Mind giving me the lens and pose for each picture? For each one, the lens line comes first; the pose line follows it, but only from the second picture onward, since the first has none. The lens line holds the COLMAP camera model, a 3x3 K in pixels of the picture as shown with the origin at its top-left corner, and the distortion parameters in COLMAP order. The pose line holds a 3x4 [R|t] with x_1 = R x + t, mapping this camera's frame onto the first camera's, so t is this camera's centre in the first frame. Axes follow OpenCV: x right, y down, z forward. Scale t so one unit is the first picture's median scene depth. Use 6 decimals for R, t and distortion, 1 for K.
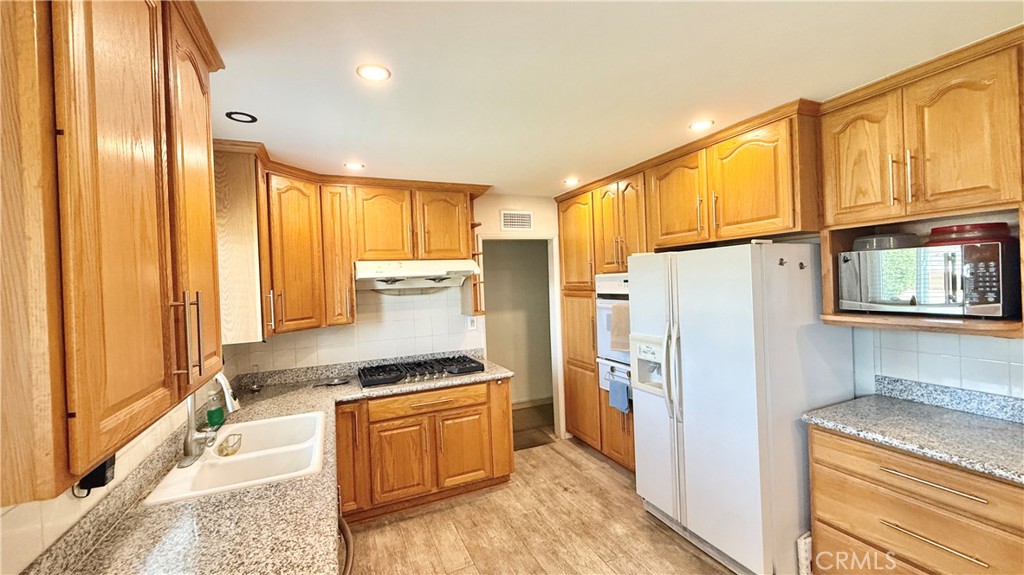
lens RADIAL K [[410.0, 0, 508.6], [0, 410.0, 284.6], [0, 0, 1]] dist [0.000288, 0.000160]
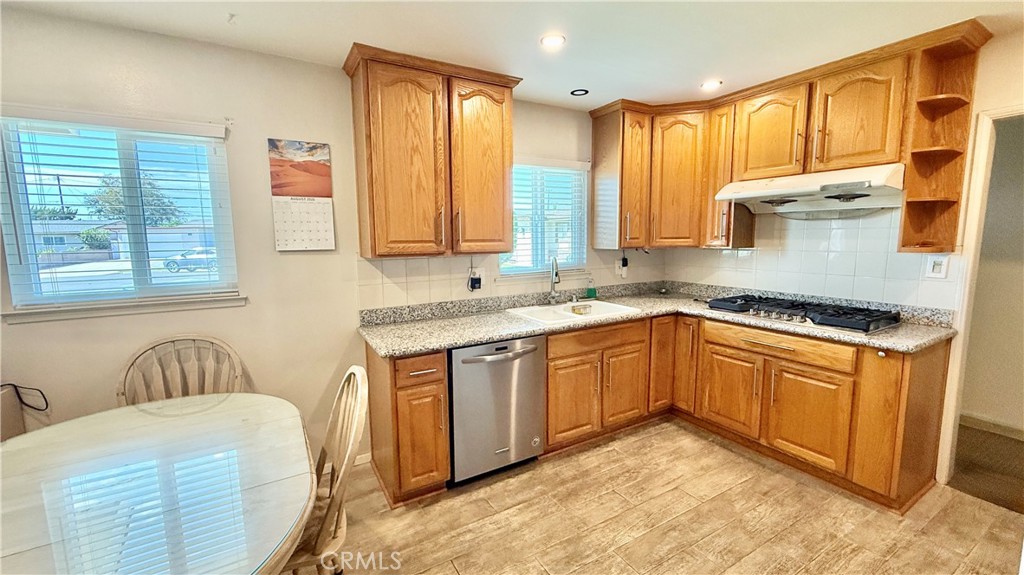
lens RADIAL K [[410.0, 0, 508.6], [0, 410.0, 284.6], [0, 0, 1]] dist [0.000288, 0.000160]
pose [[0.112417, 0.155880, -0.981358, 0.575649], [-0.001471, 0.987644, 0.156710, 0.030672], [0.993660, -0.016173, 0.111257, 0.367747]]
